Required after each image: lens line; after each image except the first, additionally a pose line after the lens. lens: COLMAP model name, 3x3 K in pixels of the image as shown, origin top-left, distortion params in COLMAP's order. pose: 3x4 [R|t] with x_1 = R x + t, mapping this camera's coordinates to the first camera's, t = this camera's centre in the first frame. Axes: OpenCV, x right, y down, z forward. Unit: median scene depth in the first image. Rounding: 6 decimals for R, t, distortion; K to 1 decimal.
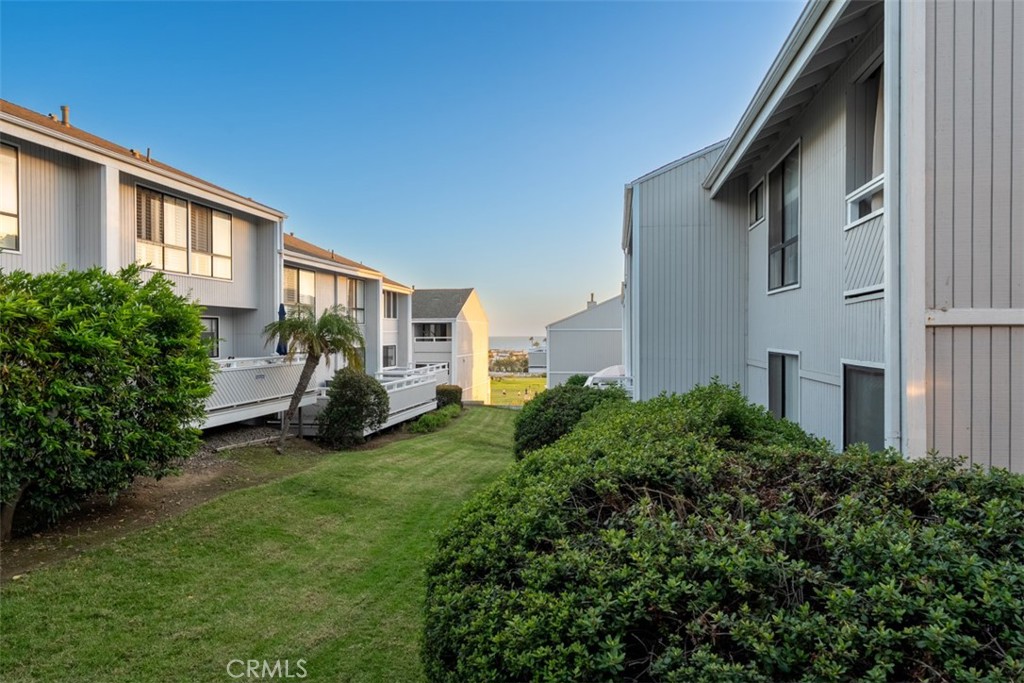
lens RADIAL K [[673.8, 0, 512.0], [0, 673.8, 341.5], [0, 0, 1]] dist [0.008858, 0.001652]
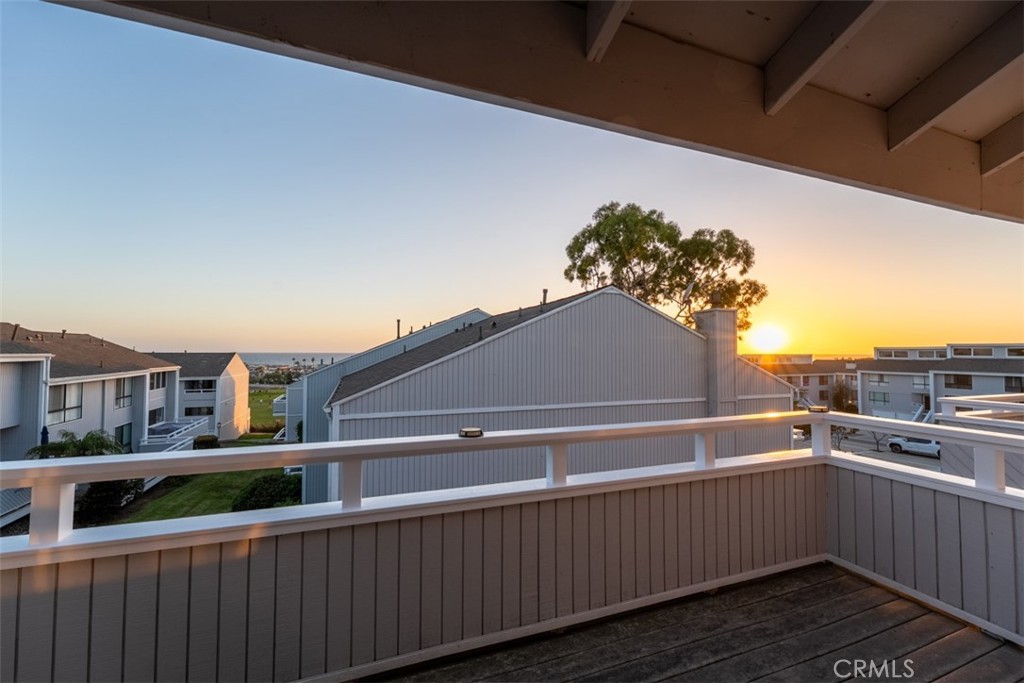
lens RADIAL K [[406.2, 0, 507.8], [0, 406.2, 338.2], [0, 0, 1]] dist [0.001323, -0.000390]
pose [[0.875252, 0.018688, 0.483306, 0.059068], [-0.001506, 0.999354, -0.035914, -0.141185], [-0.483665, 0.030705, 0.874714, -0.139119]]
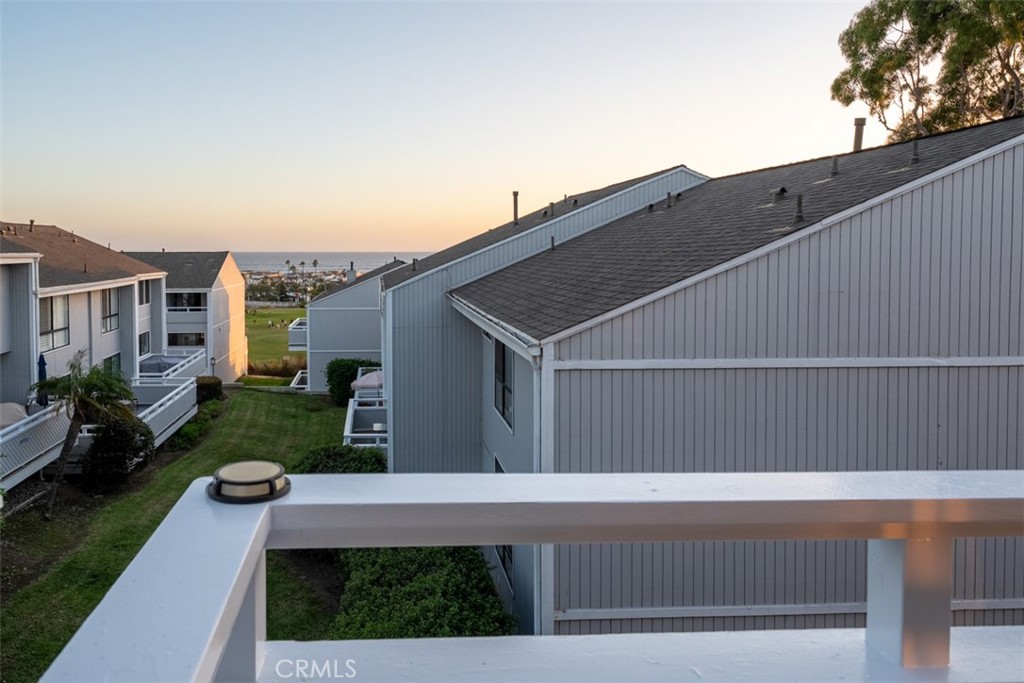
lens RADIAL K [[711.7, 0, 412.3], [0, 711.7, 270.7], [0, 0, 1]] dist [-0.003395, -0.001290]
pose [[0.979370, -0.007082, 0.201951, -0.010810], [0.001632, 0.999630, 0.027143, -0.139982], [-0.202069, -0.026254, 0.979019, -0.091799]]
